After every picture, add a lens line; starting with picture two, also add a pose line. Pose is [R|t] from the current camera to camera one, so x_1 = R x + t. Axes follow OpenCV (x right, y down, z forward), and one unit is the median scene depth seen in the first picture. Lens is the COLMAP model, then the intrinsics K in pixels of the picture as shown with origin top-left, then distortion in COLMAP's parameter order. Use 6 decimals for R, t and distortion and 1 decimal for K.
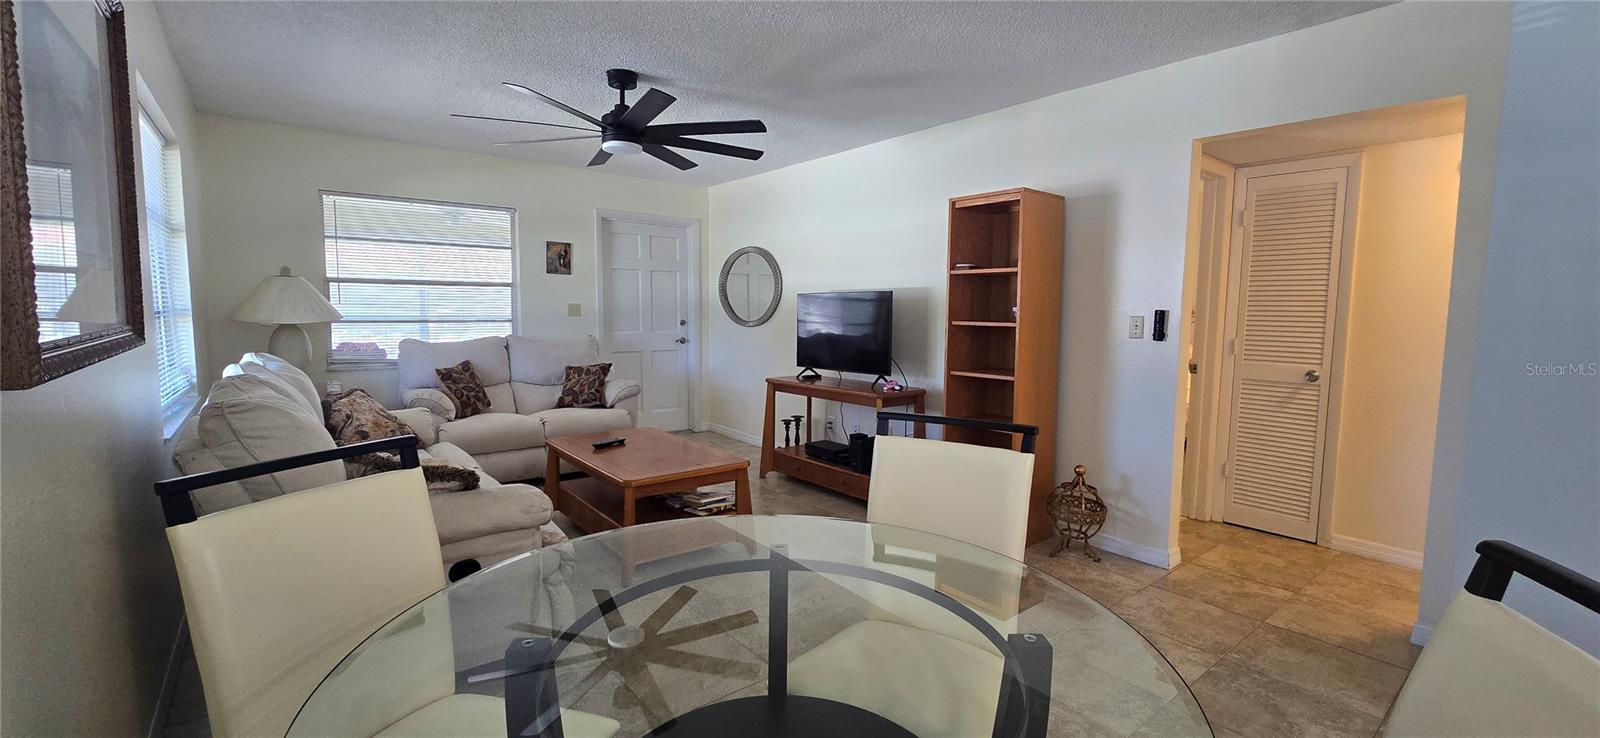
lens RADIAL K [[659.7, 0, 807.9], [0, 659.7, 362.9], [0, 0, 1]] dist [0.000831, -0.000310]
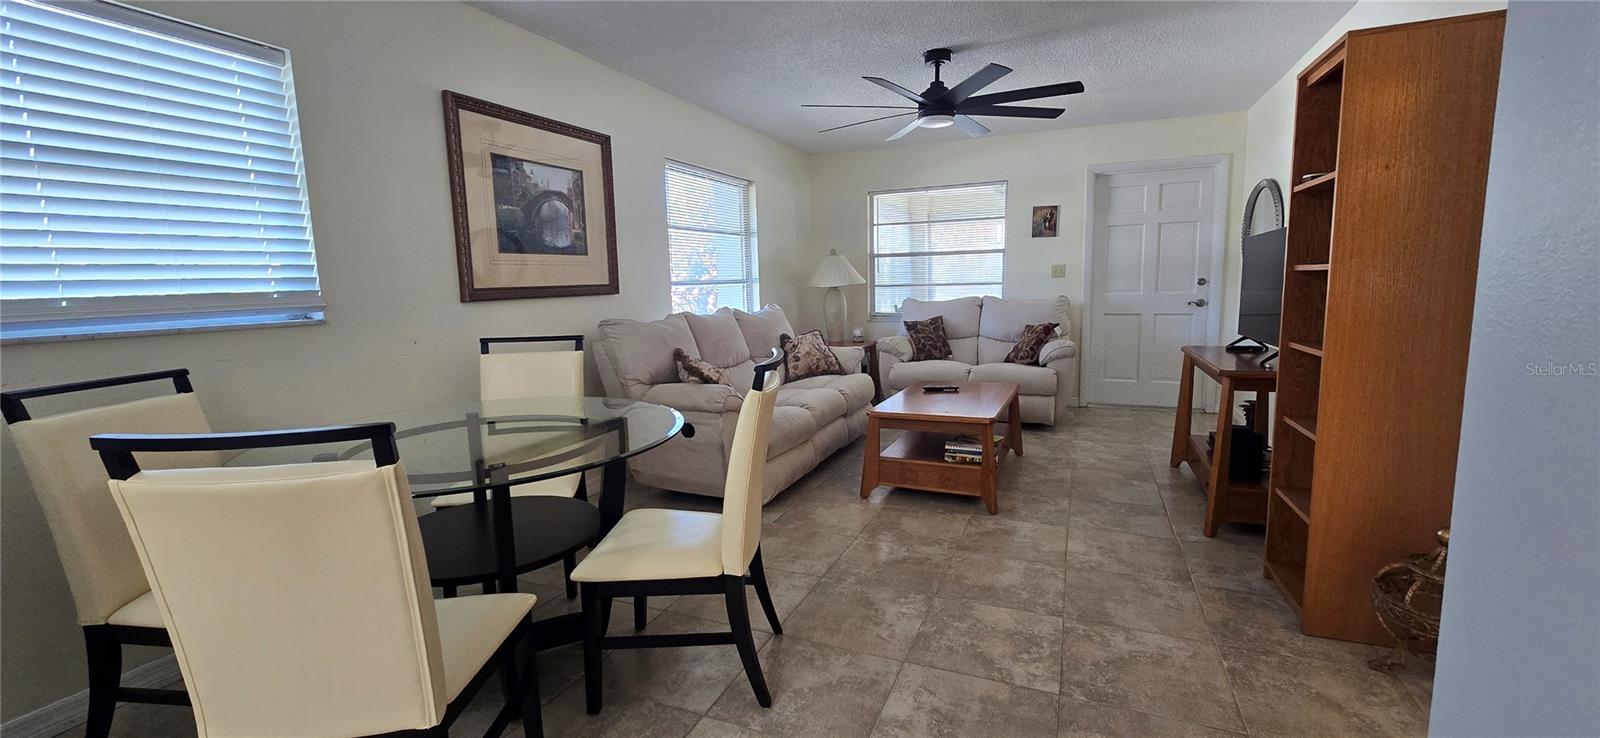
lens RADIAL K [[659.7, 0, 812.4], [0, 659.7, 373.1], [0, 0, 1]] dist [0.000831, -0.000310]
pose [[0.476227, 0.096714, -0.873988, 0.418794], [-0.044600, 0.995310, 0.085837, 0.006691], [0.878191, -0.001898, 0.478307, 0.199816]]
